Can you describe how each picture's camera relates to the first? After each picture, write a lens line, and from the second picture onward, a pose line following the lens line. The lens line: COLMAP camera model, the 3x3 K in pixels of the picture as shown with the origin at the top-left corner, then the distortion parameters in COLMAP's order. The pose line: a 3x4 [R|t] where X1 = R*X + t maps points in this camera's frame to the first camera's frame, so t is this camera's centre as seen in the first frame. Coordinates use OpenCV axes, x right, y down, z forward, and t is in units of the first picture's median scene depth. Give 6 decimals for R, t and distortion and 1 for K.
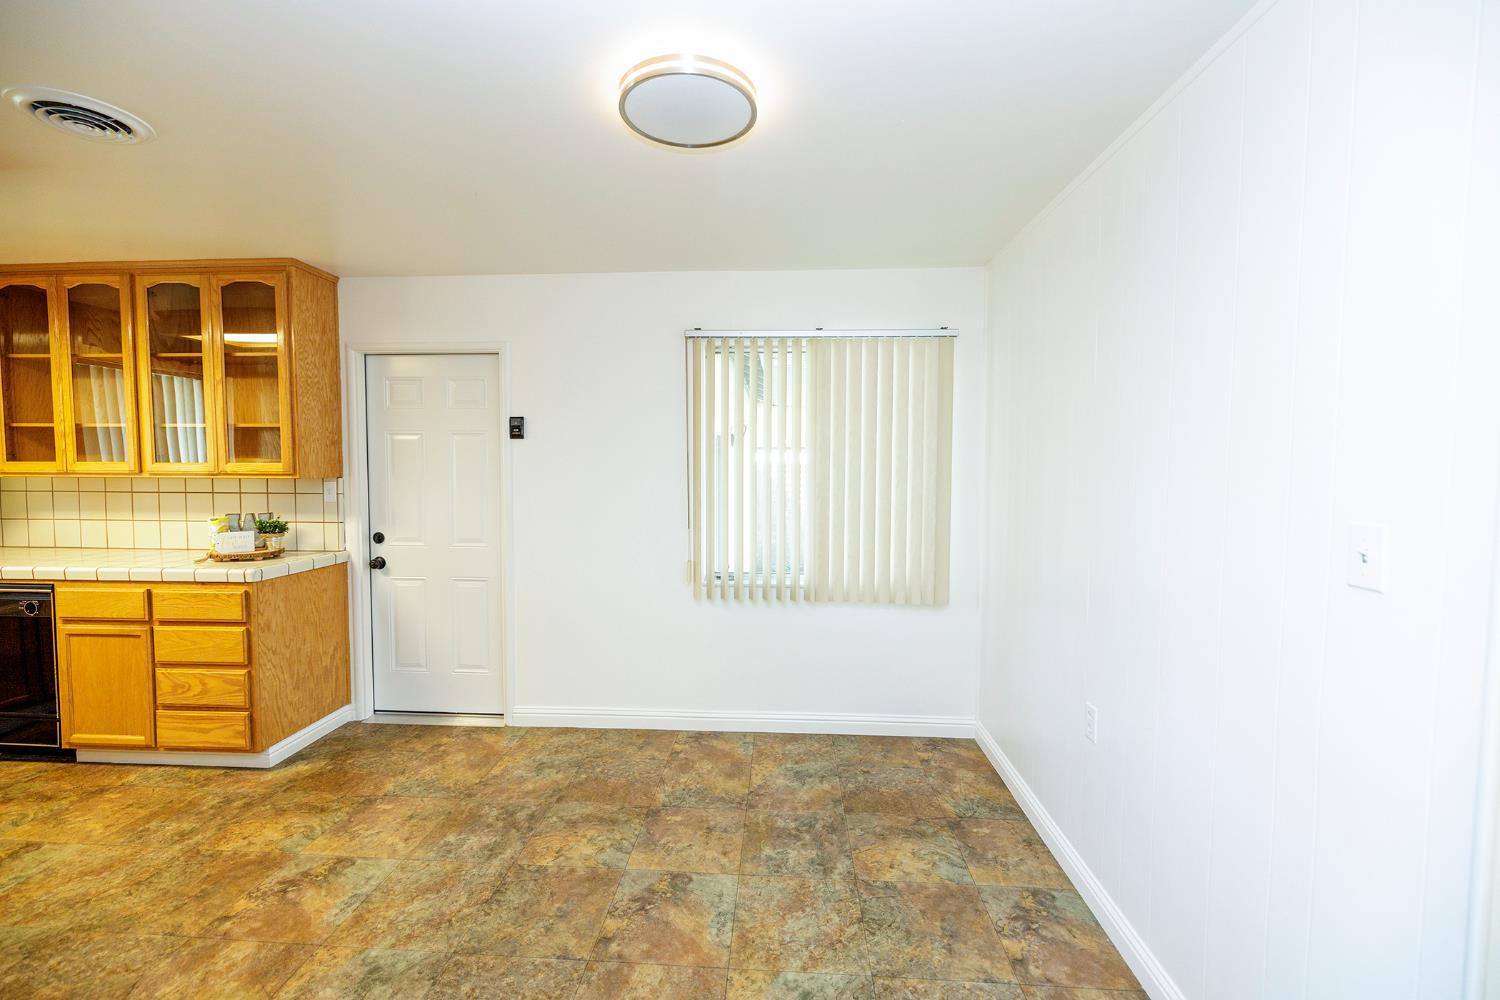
lens RADIAL K [[628.0, 0, 748.8], [0, 628.0, 492.9], [0, 0, 1]] dist [0.001384, -0.001656]
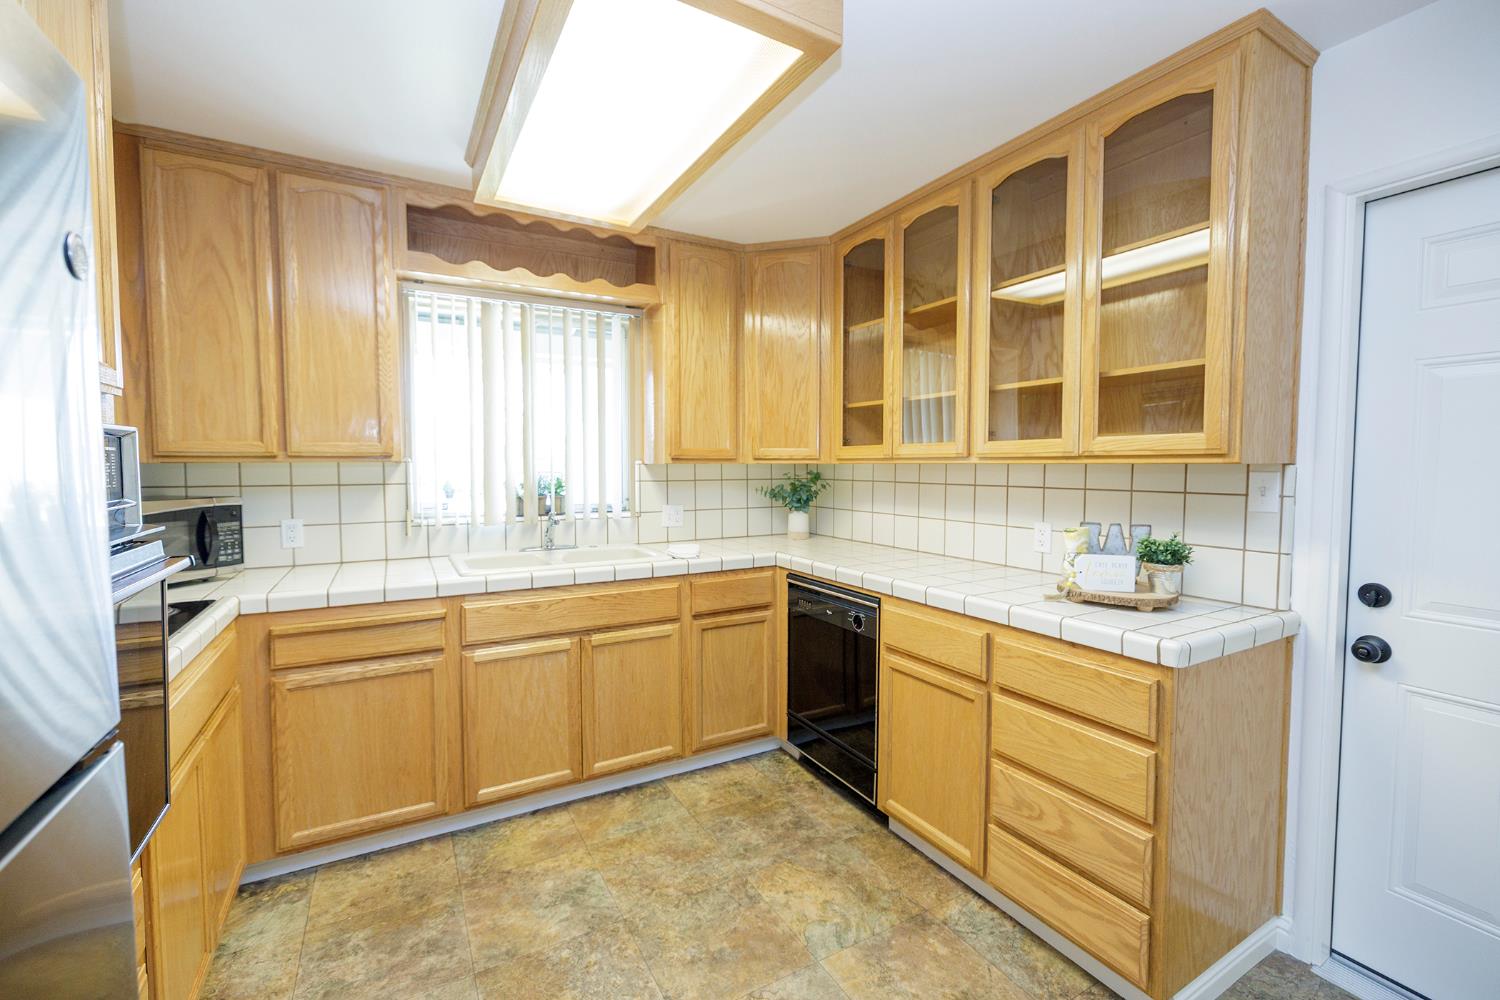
lens RADIAL K [[628.0, 0, 743.8], [0, 628.0, 494.6], [0, 0, 1]] dist [0.001384, -0.001656]
pose [[0.544357, 0.036205, -0.838072, -0.535545], [-0.041894, 0.998995, 0.015945, 0.010890], [0.837807, 0.026430, 0.545327, 0.417310]]
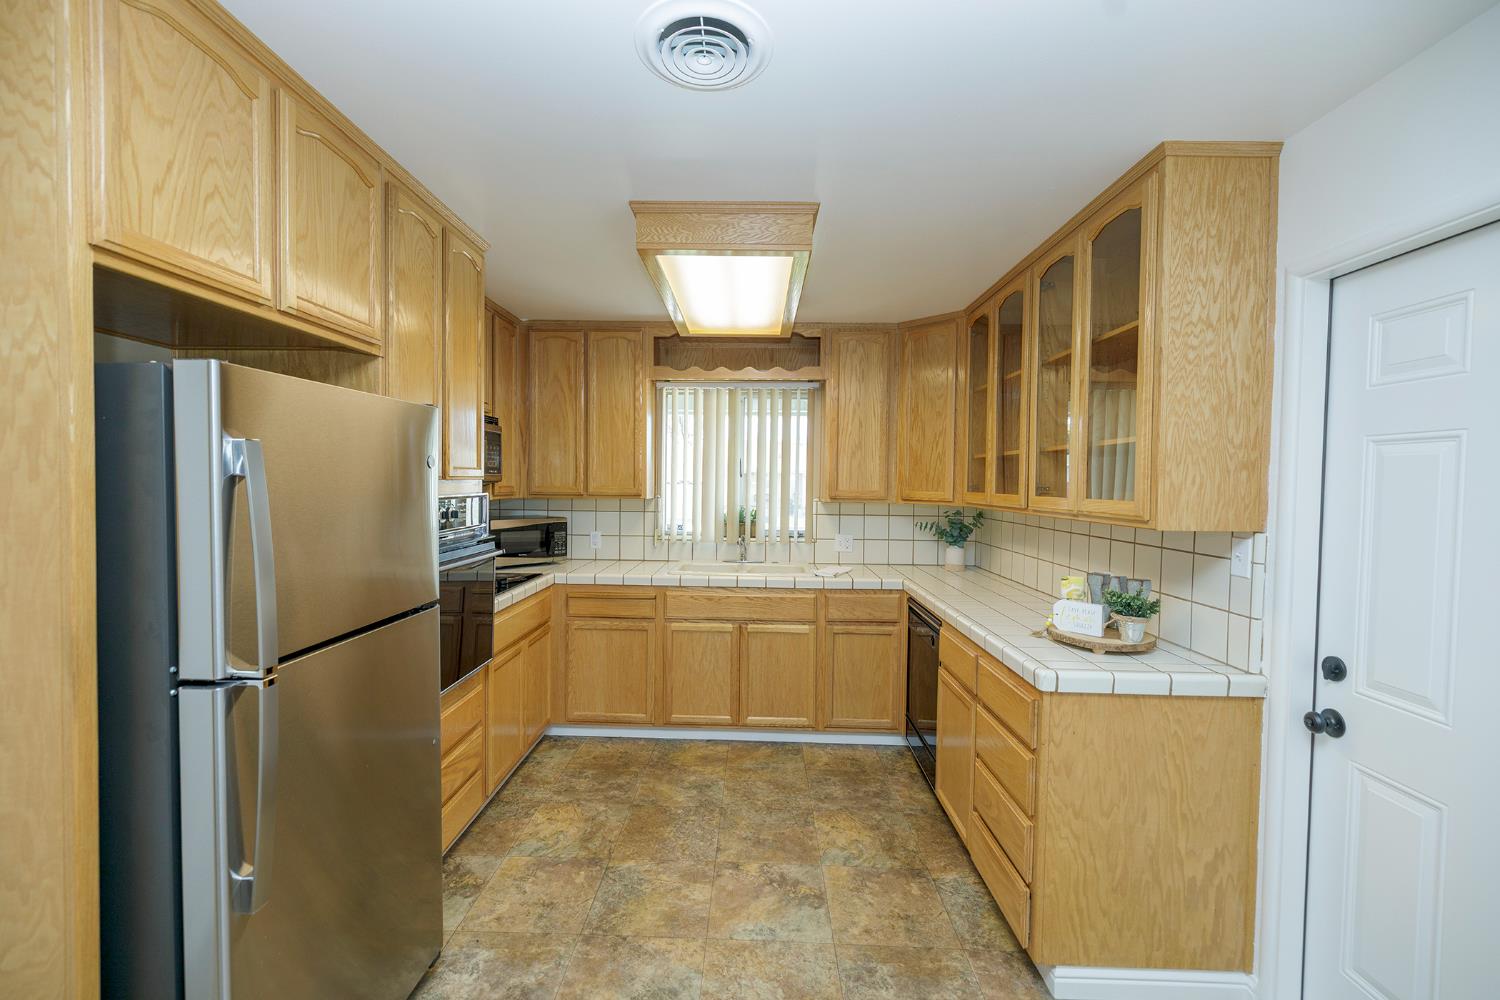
lens RADIAL K [[628.0, 0, 738.1], [0, 628.0, 497.2], [0, 0, 1]] dist [0.001384, -0.001656]
pose [[0.033980, 0.022811, -0.999162, -0.169598], [-0.065775, 0.997623, 0.020539, -0.041394], [0.997256, 0.065022, 0.035399, 0.629279]]
